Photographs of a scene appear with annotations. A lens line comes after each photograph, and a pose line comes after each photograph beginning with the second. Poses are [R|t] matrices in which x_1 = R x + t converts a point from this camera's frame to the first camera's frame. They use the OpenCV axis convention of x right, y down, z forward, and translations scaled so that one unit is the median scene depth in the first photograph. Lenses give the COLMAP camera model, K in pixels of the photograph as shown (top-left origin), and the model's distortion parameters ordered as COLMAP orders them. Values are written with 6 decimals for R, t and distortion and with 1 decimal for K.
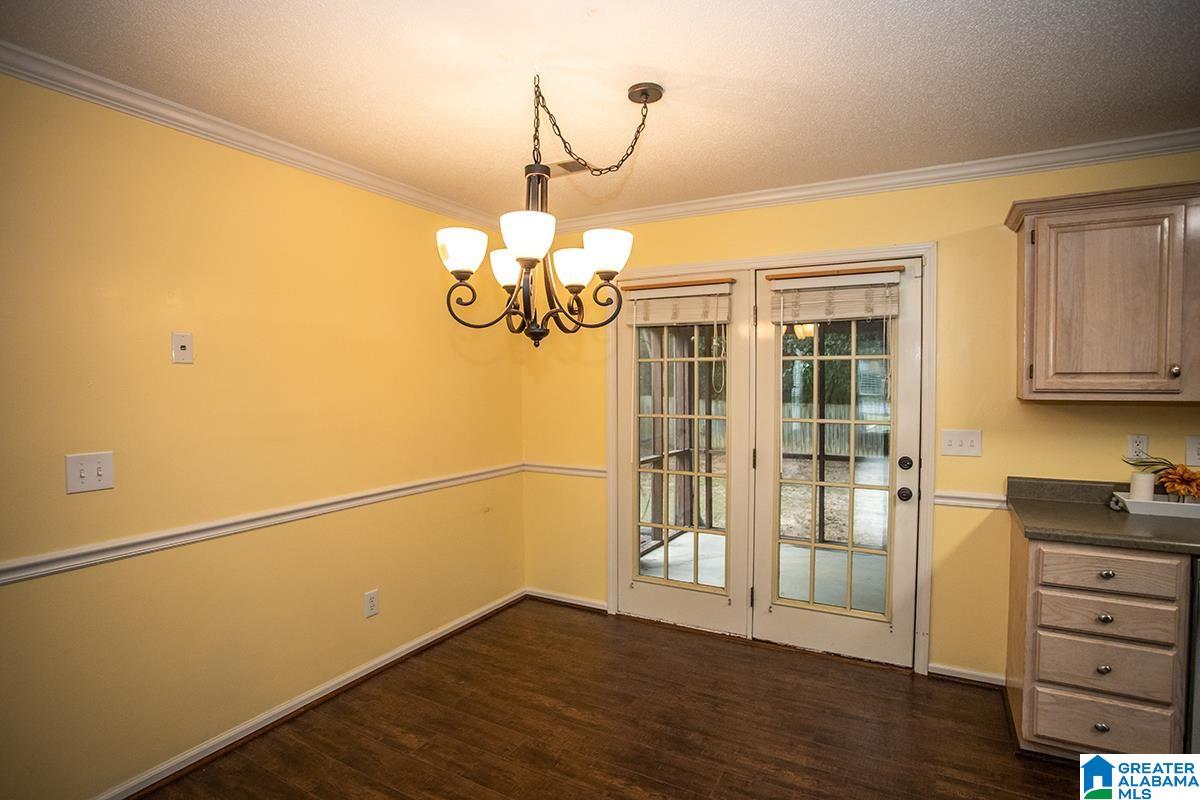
lens RADIAL K [[607.1, 0, 605.7], [0, 607.1, 401.7], [0, 0, 1]] dist [-0.076751, 0.031010]
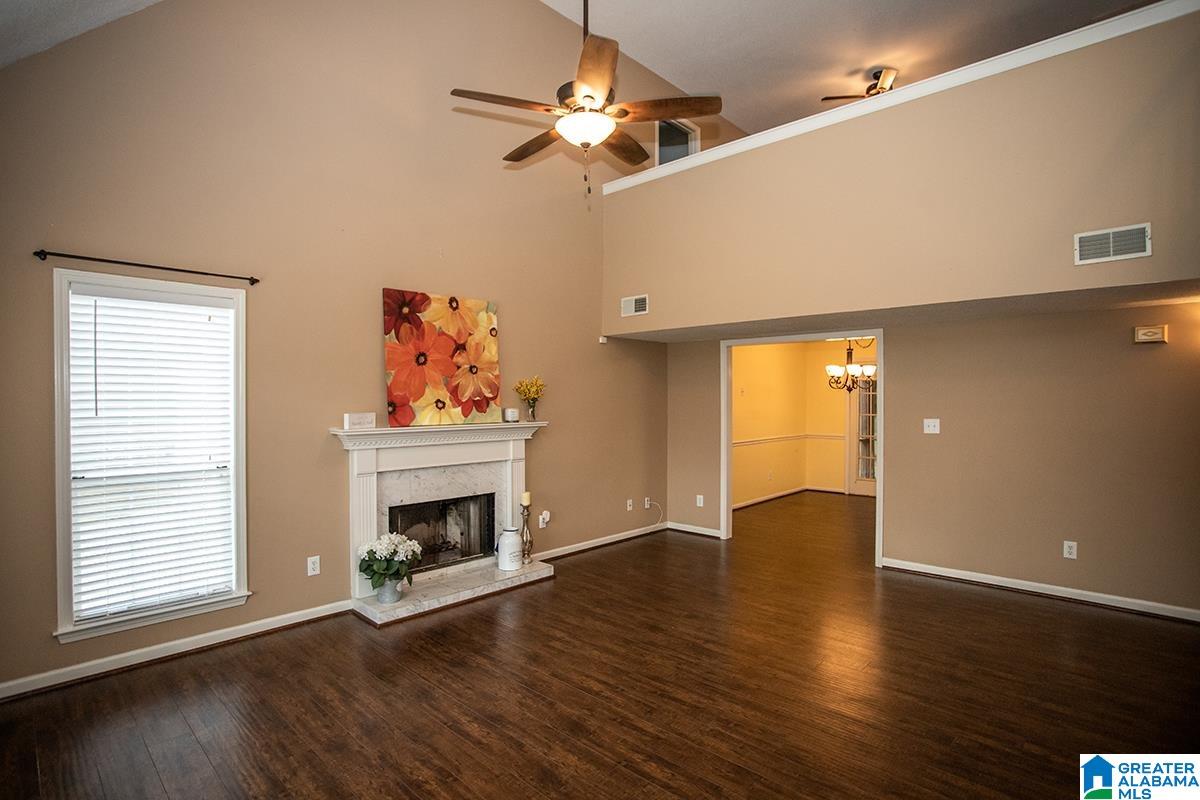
lens RADIAL K [[593.0, 0, 601.3], [0, 593.0, 401.4], [0, 0, 1]] dist [-0.077536, 0.031348]
pose [[0.968390, 0.009390, -0.249266, -0.487065], [-0.016587, 0.999503, -0.026789, 0.063426], [0.248891, 0.030077, 0.968064, -2.096706]]
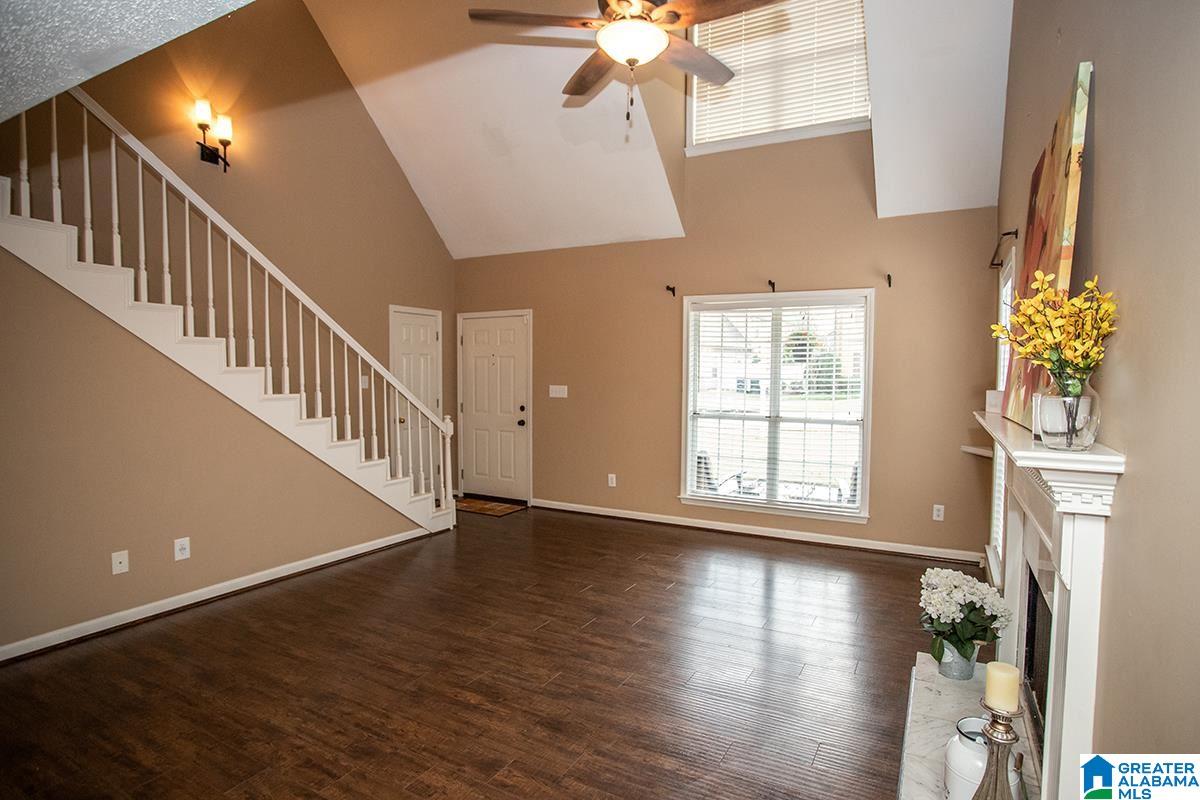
lens RADIAL K [[619.7, 0, 621.4], [0, 619.7, 399.9], [0, 0, 1]] dist [-0.065274, 0.000535]
pose [[-0.999899, -0.000304, -0.014186, -0.777063], [-0.001435, 0.996814, 0.079743, 0.003615], [0.014117, 0.079755, -0.996715, 0.040432]]
